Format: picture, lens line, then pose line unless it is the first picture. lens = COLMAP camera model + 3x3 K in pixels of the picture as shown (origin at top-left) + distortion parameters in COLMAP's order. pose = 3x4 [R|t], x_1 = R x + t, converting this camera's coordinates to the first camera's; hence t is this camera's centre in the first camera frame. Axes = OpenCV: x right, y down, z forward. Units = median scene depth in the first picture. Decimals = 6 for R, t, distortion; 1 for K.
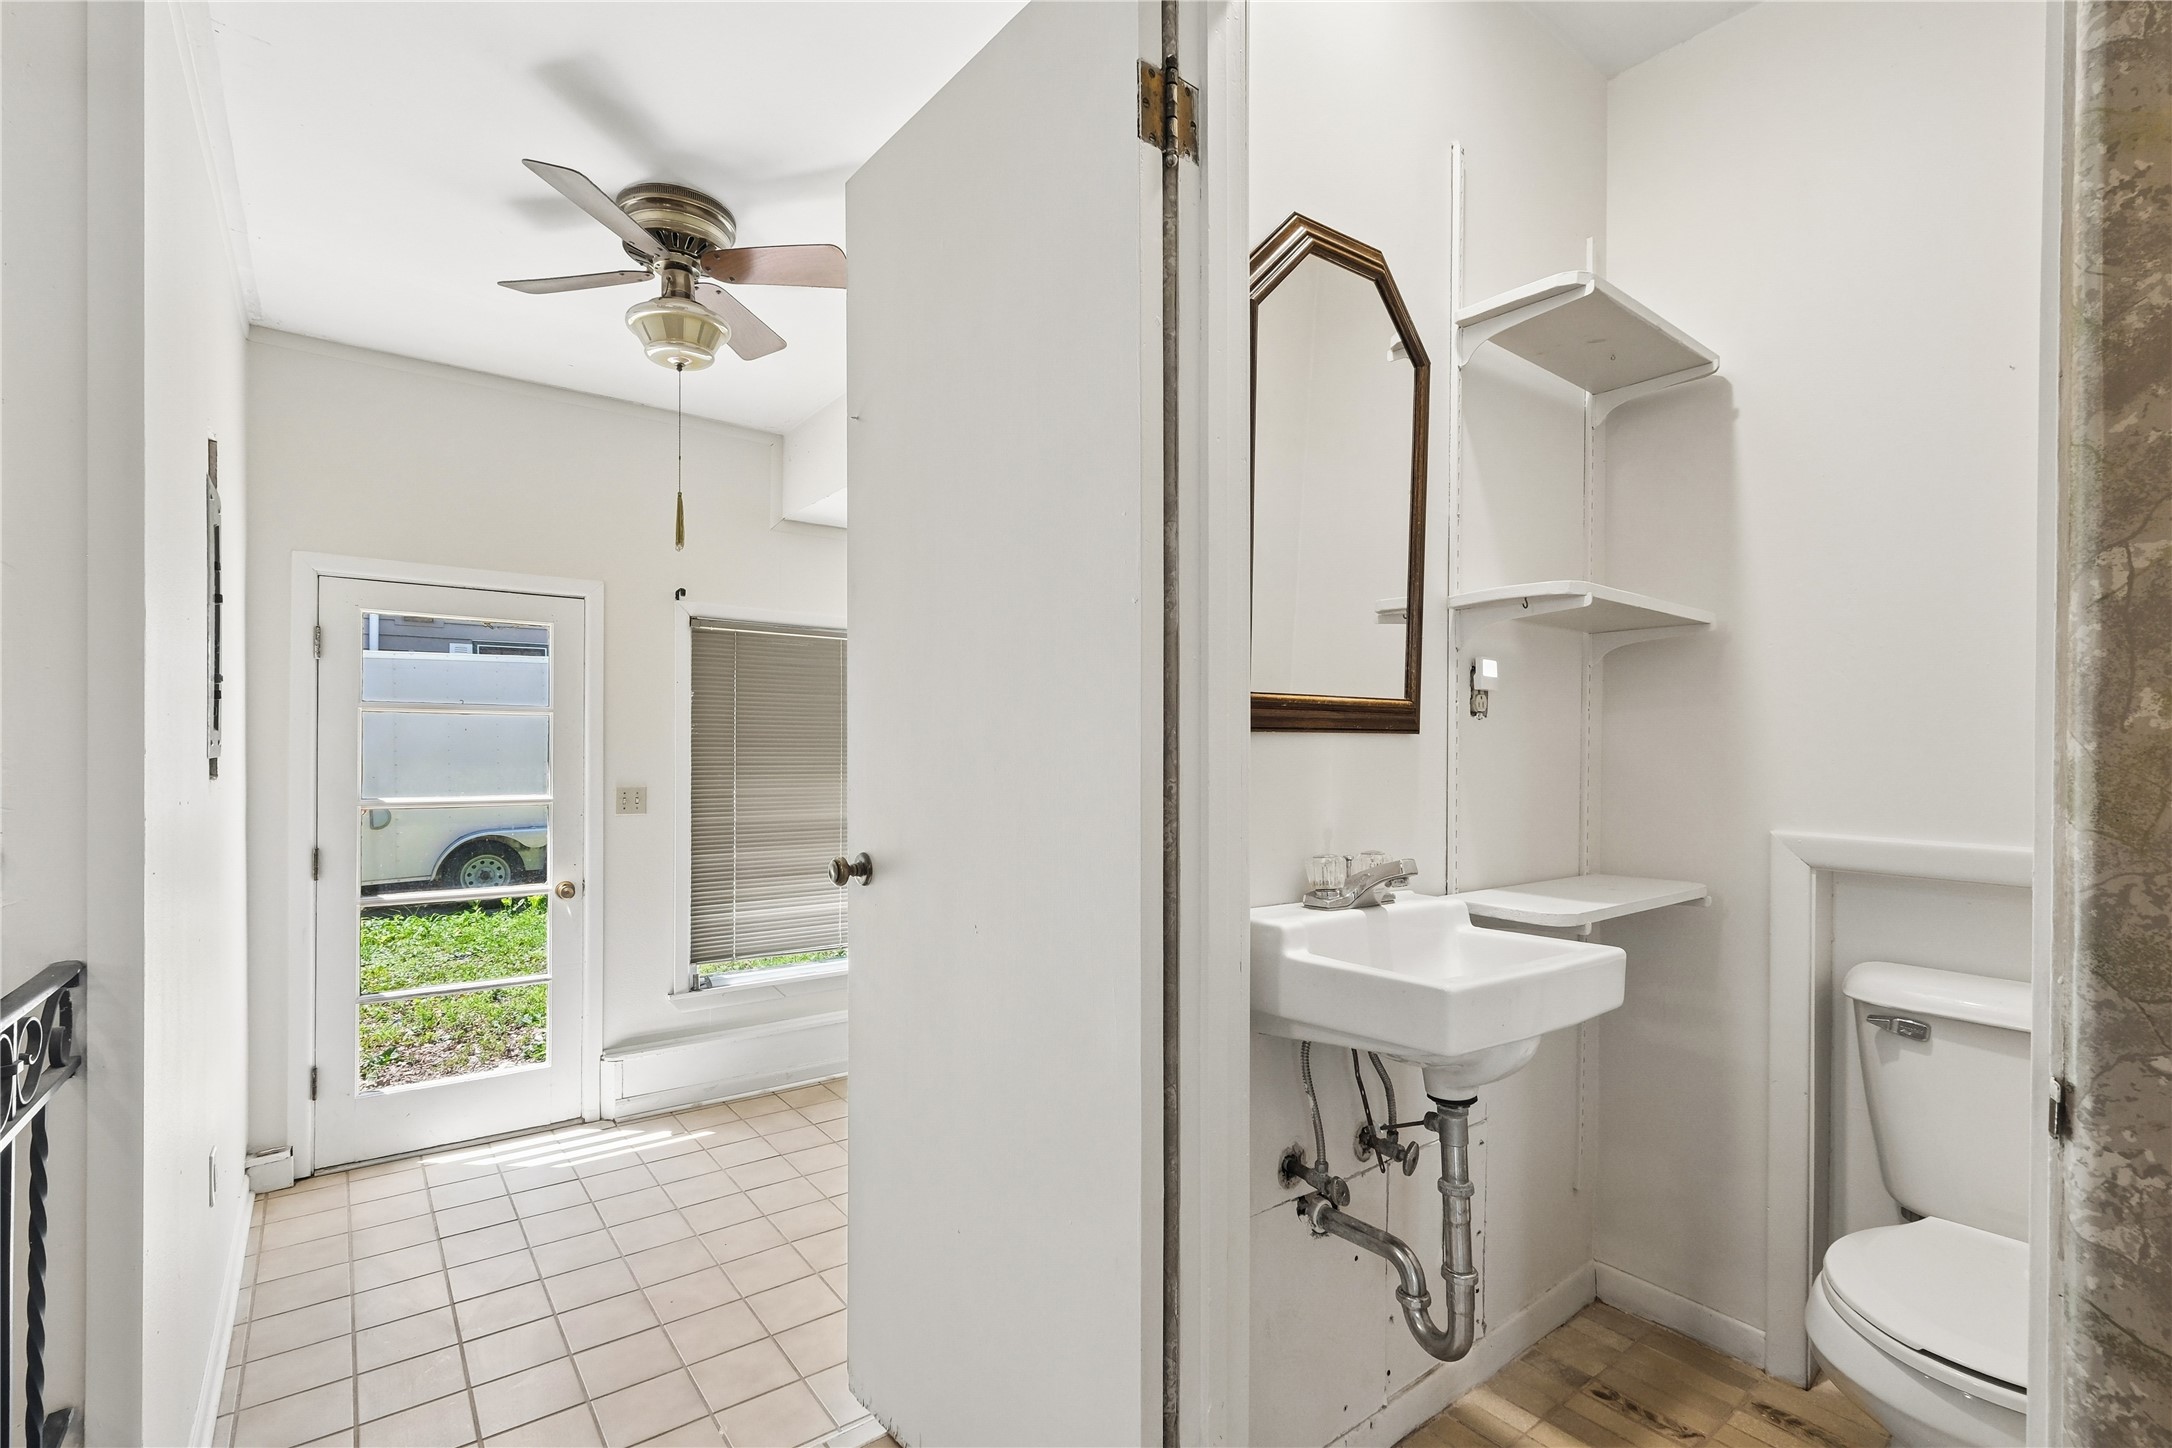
lens RADIAL K [[963.9, 0, 1086.4], [0, 963.9, 744.9], [0, 0, 1]] dist [-0.000897, -0.001117]
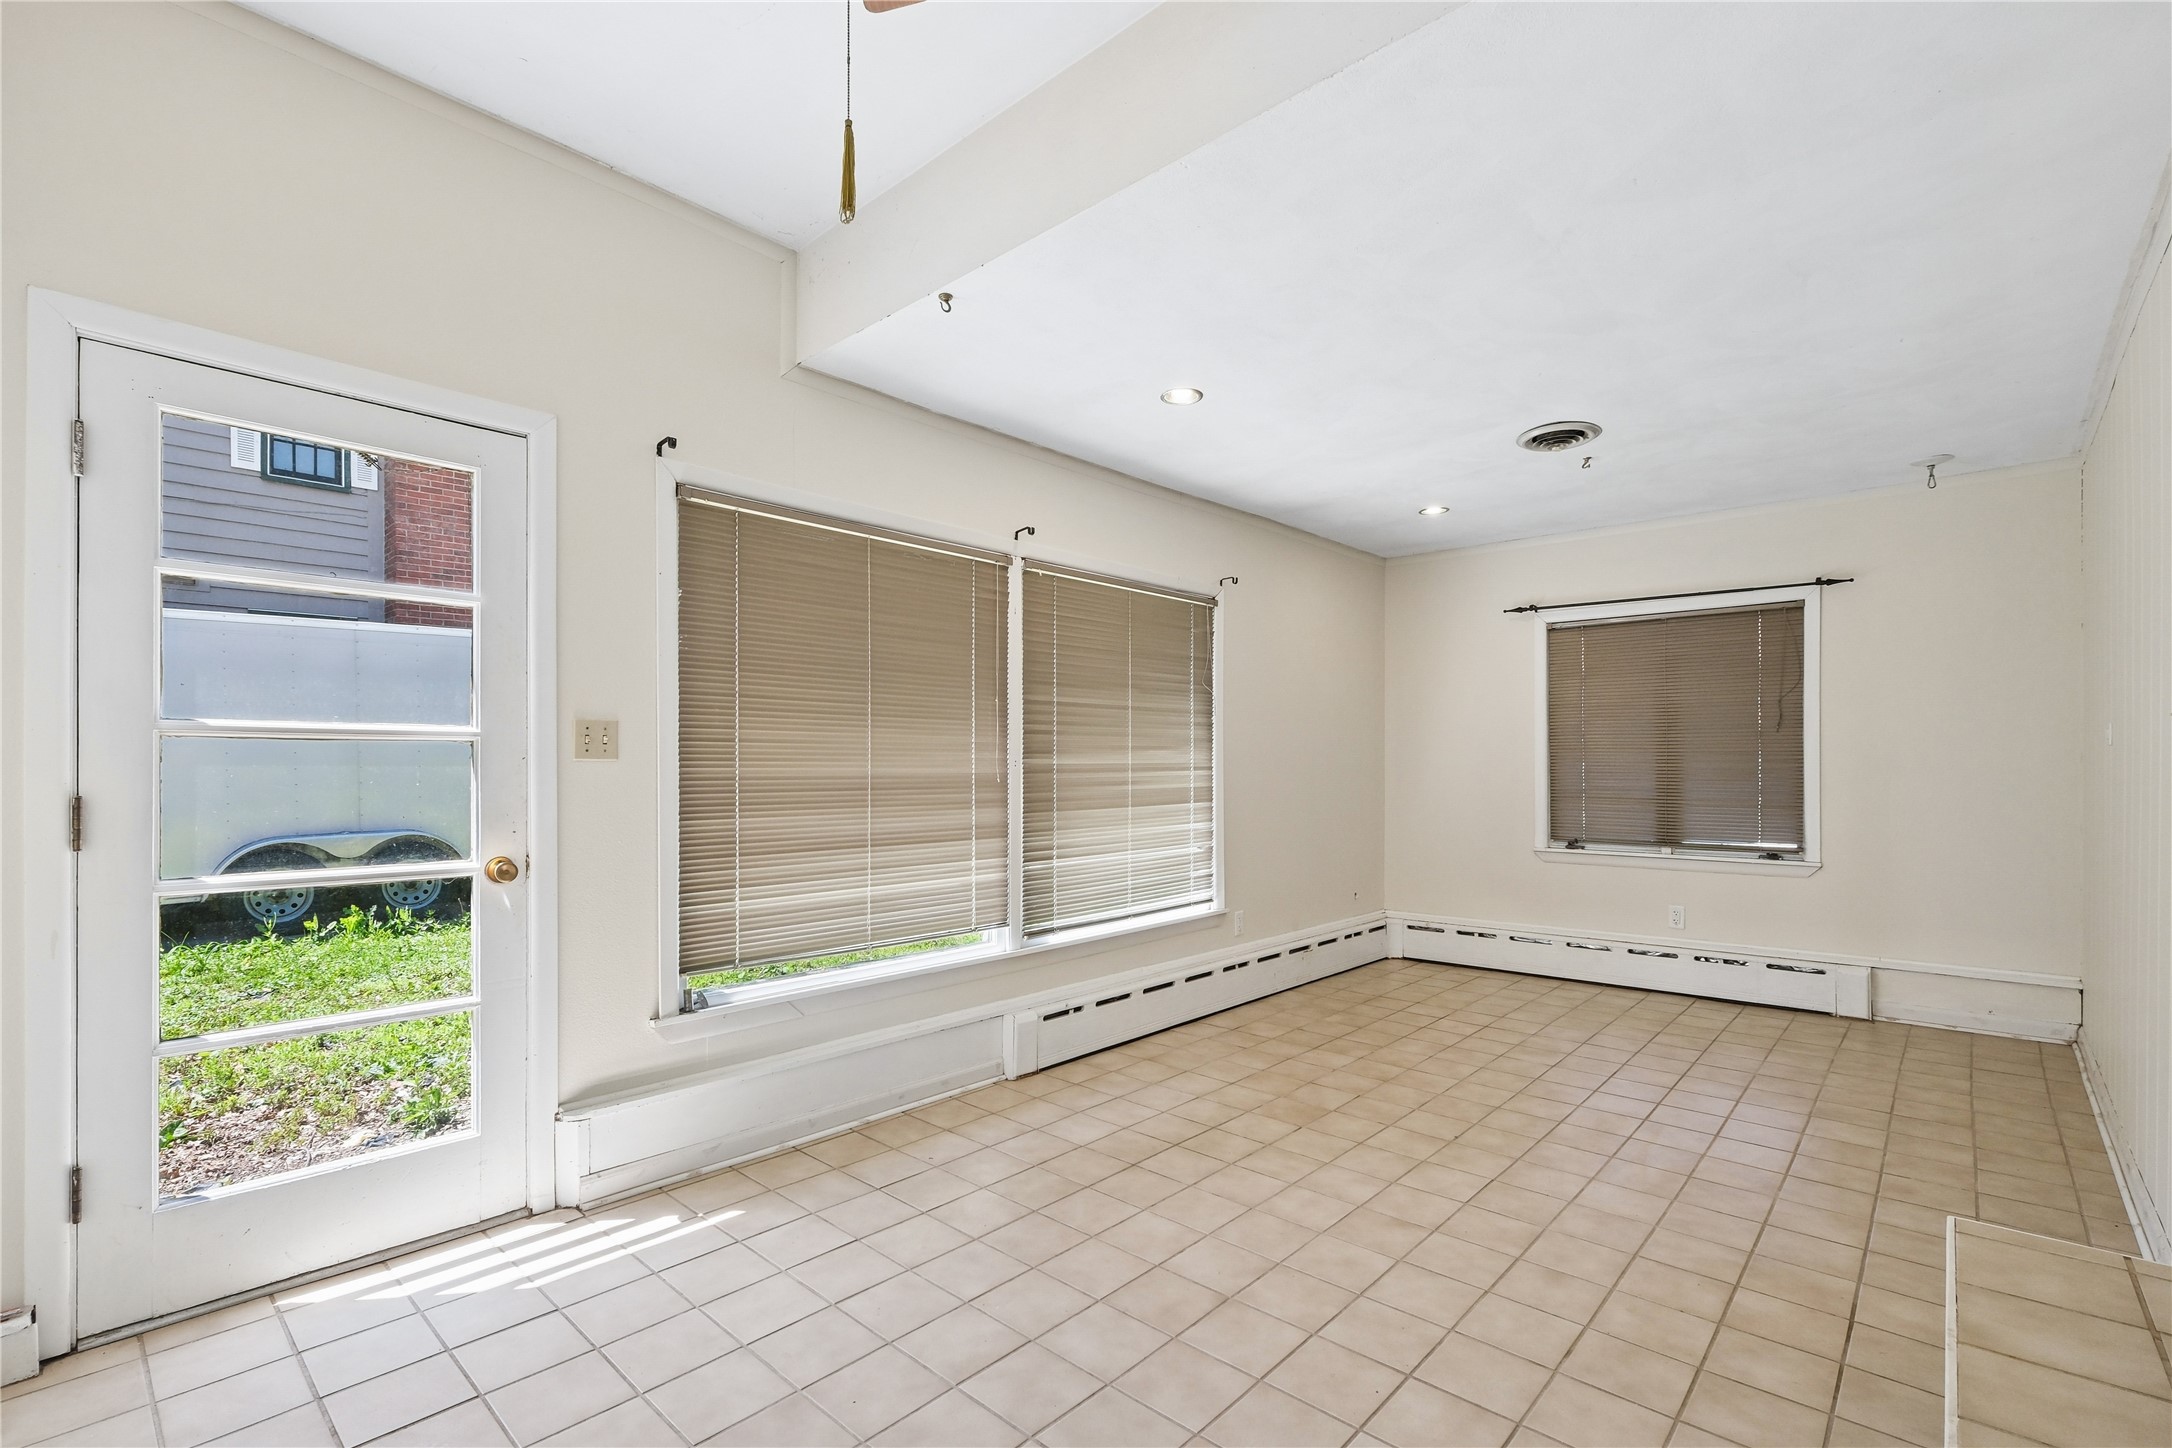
lens RADIAL K [[963.9, 0, 1097.5], [0, 963.9, 760.4], [0, 0, 1]] dist [-0.000897, -0.001117]
pose [[0.985157, -0.006591, 0.171528, -0.235275], [0.006645, 0.999978, 0.000257, 0.073747], [-0.171526, 0.000887, 0.985179, 0.257630]]
